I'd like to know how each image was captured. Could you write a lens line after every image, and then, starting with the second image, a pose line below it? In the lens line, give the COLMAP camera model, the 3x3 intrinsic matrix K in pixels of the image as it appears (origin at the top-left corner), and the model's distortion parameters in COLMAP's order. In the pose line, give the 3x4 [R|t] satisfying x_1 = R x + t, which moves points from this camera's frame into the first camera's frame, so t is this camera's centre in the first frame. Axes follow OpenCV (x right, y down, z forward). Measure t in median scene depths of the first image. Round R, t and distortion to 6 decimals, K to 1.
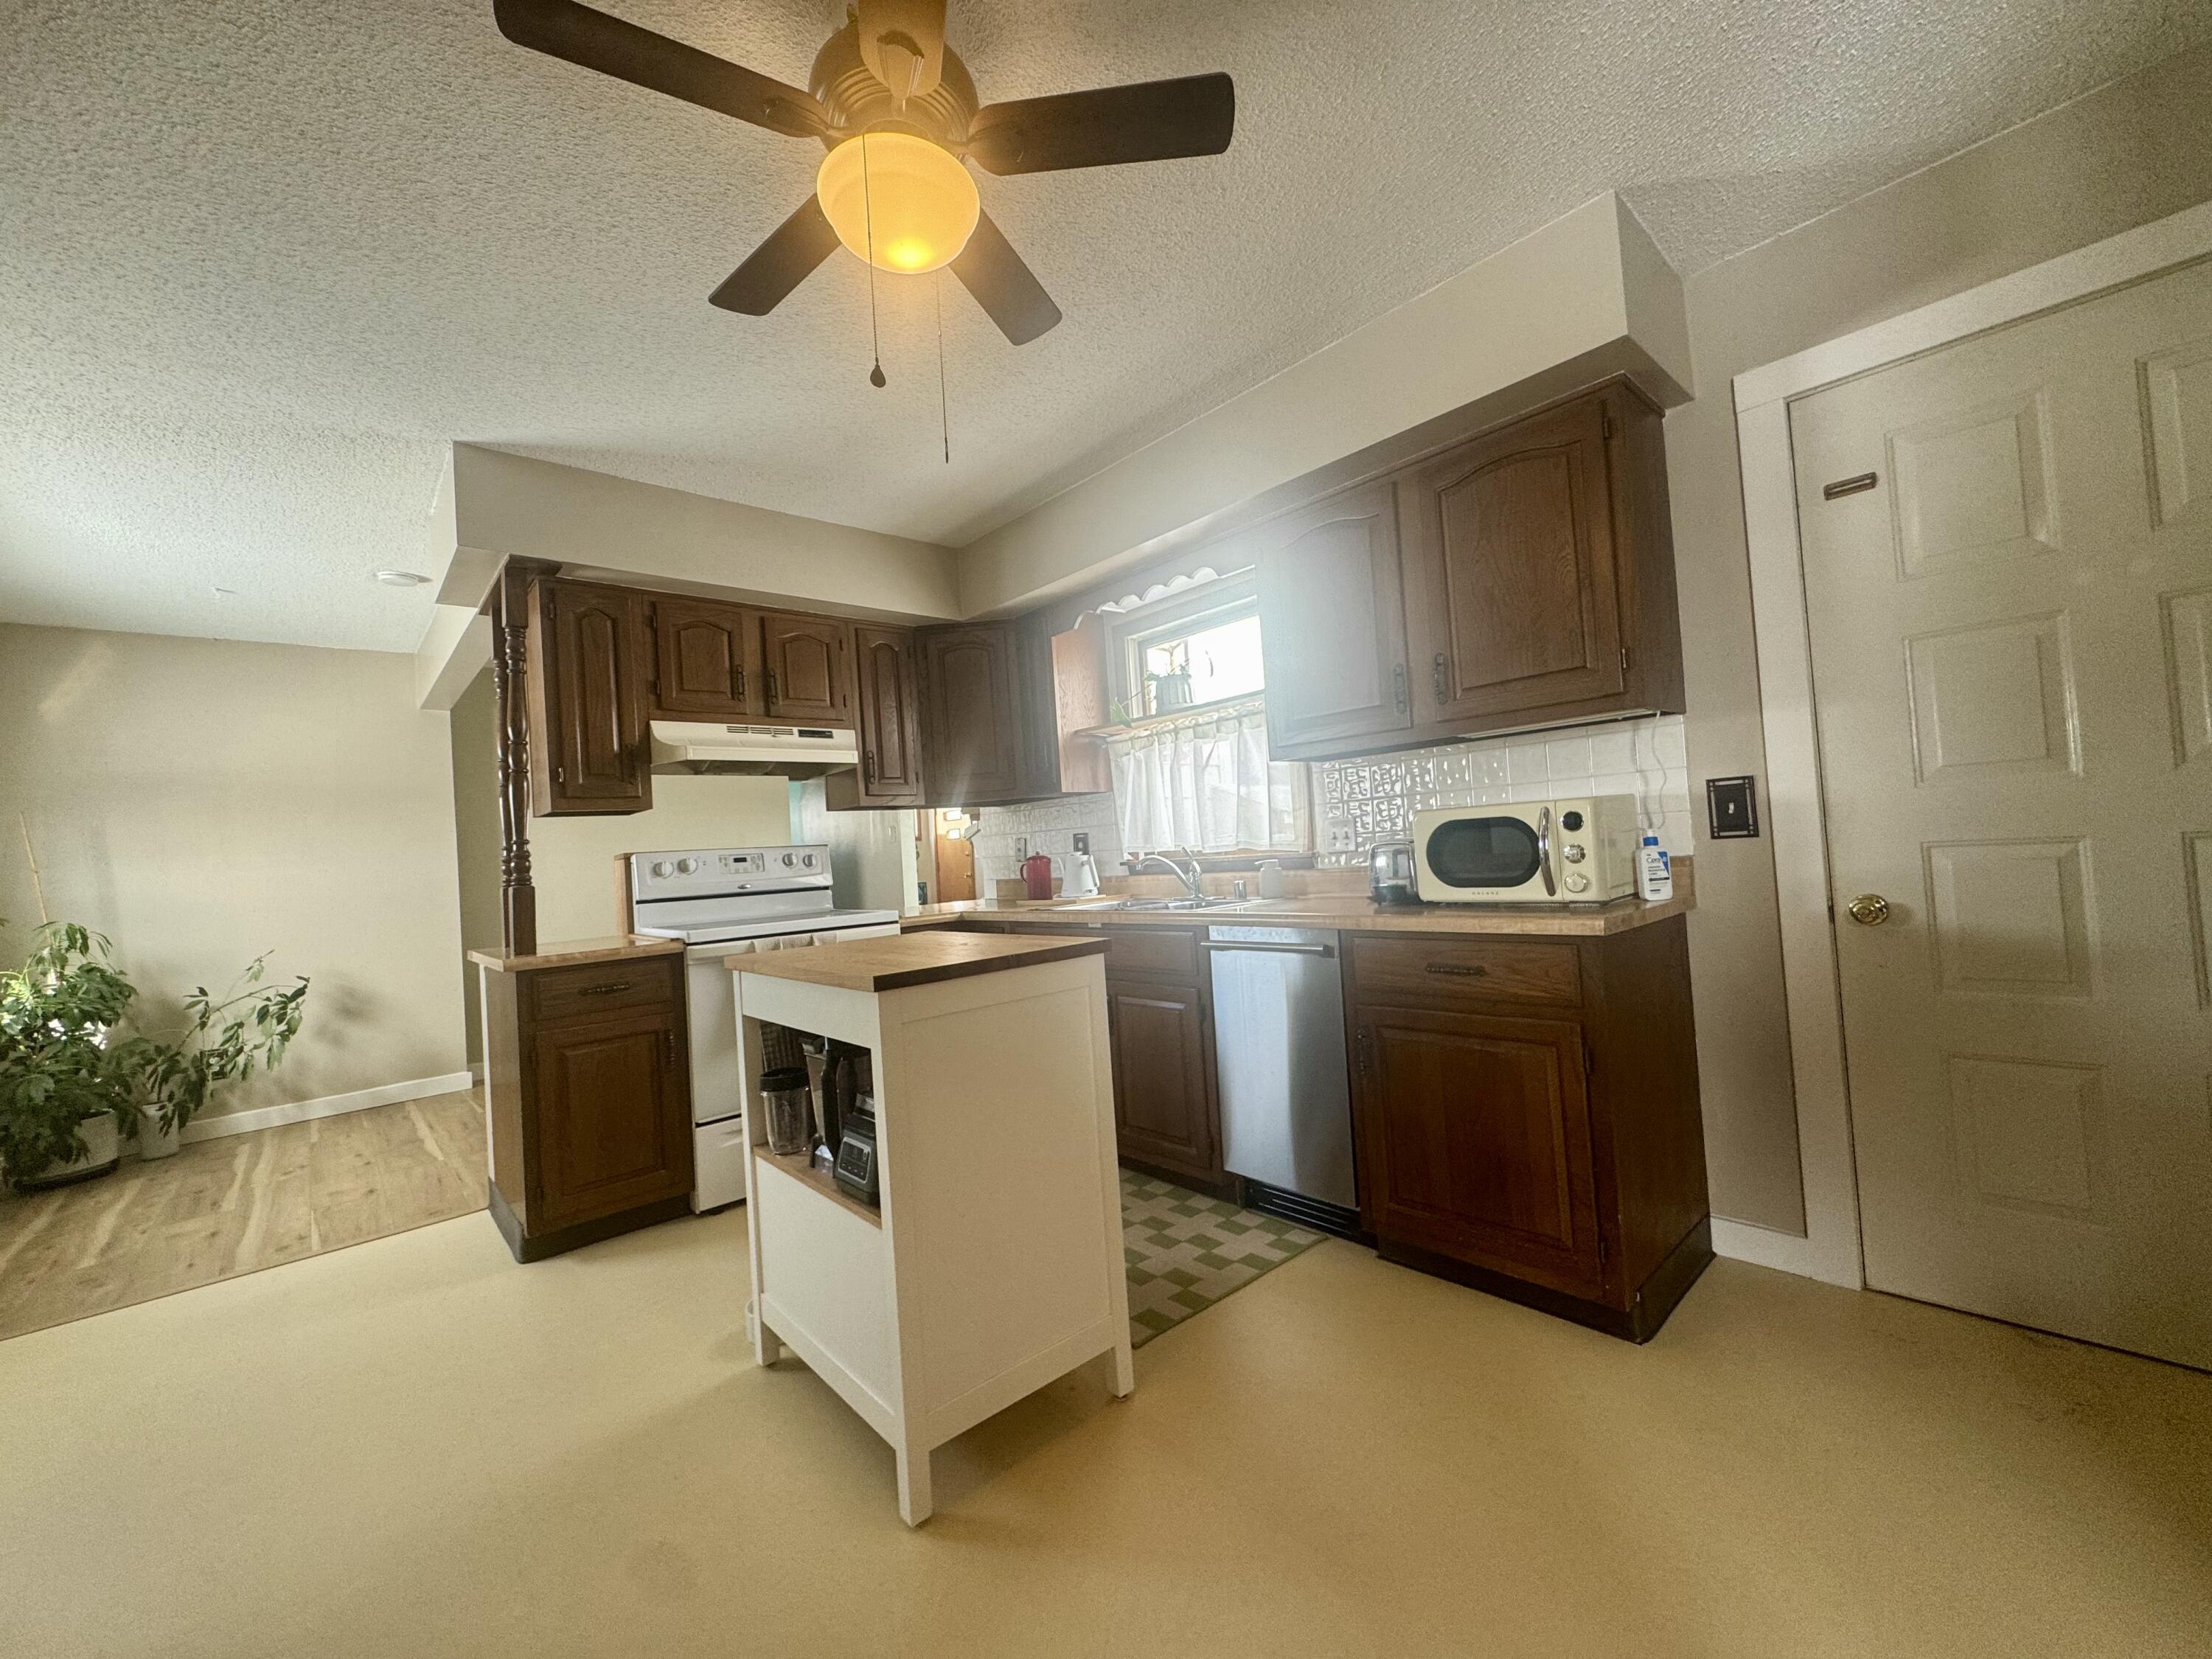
lens RADIAL K [[882.7, 0, 1104.8], [0, 882.7, 826.9], [0, 0, 1]] dist [-0.002271, 0.000173]
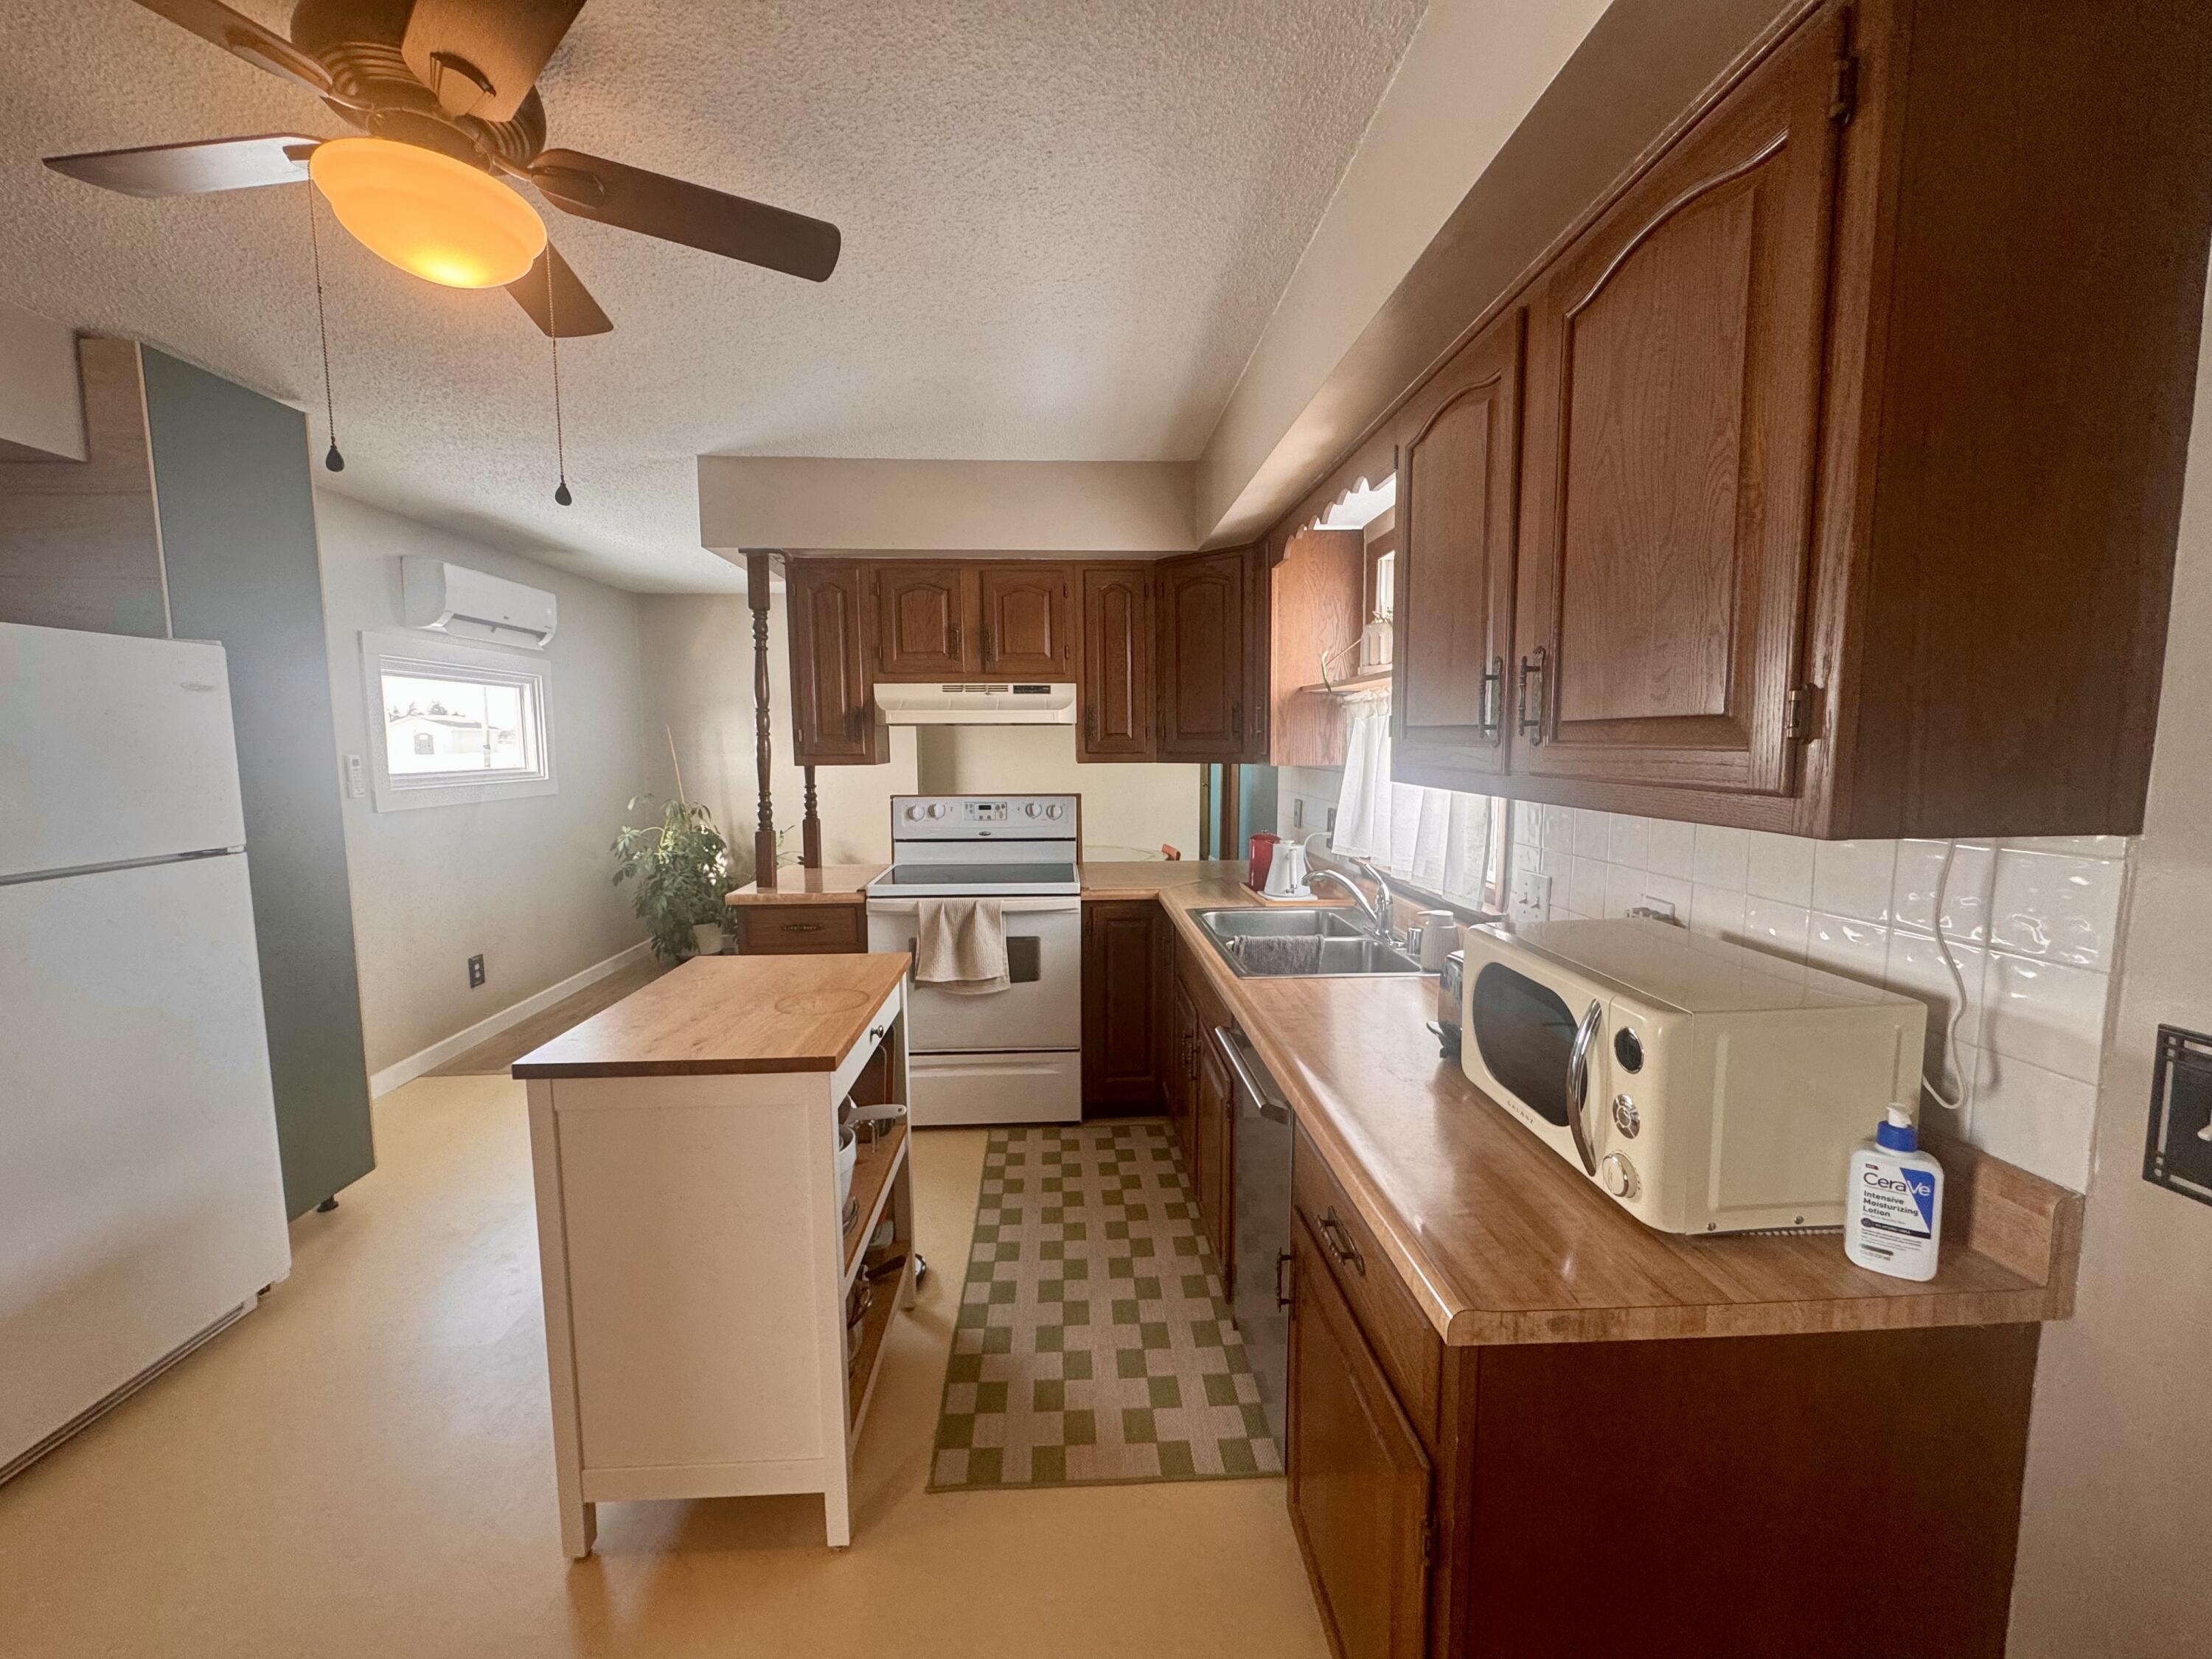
lens RADIAL K [[882.7, 0, 1104.8], [0, 882.7, 826.9], [0, 0, 1]] dist [-0.002271, 0.000173]
pose [[0.774351, 0.123460, -0.620595, 0.400681], [-0.027413, 0.986405, 0.162029, -0.129929], [0.632162, -0.108455, 0.767208, 0.323555]]
